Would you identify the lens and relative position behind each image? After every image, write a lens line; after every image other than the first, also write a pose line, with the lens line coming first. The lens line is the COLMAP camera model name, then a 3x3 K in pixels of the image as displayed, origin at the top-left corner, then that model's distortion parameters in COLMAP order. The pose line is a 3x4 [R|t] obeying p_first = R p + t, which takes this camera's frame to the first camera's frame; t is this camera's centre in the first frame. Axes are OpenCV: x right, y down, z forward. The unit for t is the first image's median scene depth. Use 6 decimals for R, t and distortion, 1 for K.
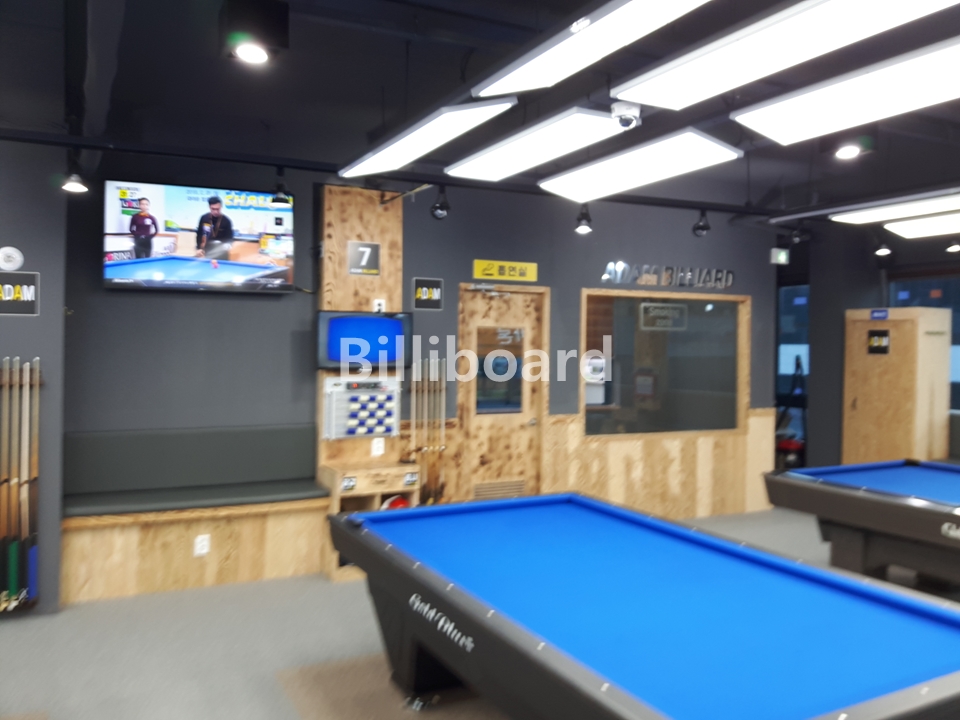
lens RADIAL K [[768.3, 0, 476.2], [0, 768.3, 350.8], [0, 0, 1]] dist [0.059399, 0.001602]
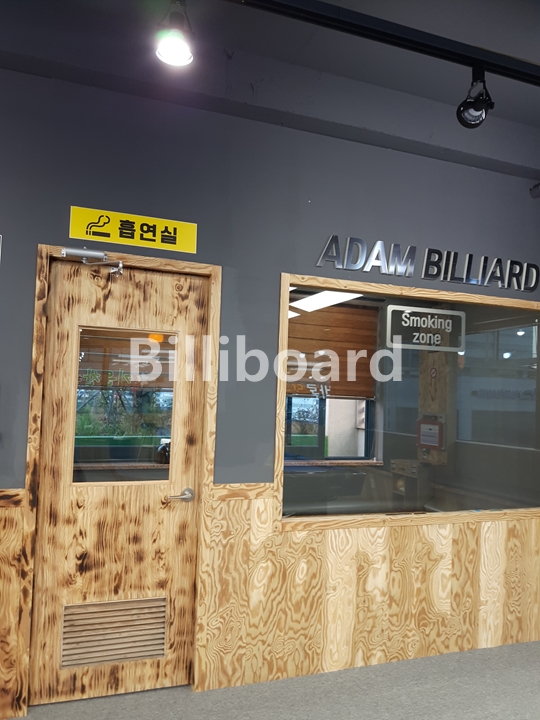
lens RADIAL K [[603.7, 0, 271.8], [0, 603.7, 365.4], [0, 0, 1]] dist [0.016621, -0.031471]
pose [[0.996239, 0.020789, -0.084121, 0.175381], [-0.025701, 0.998001, -0.057744, 0.019597], [0.082752, 0.059689, 0.994781, 0.548142]]
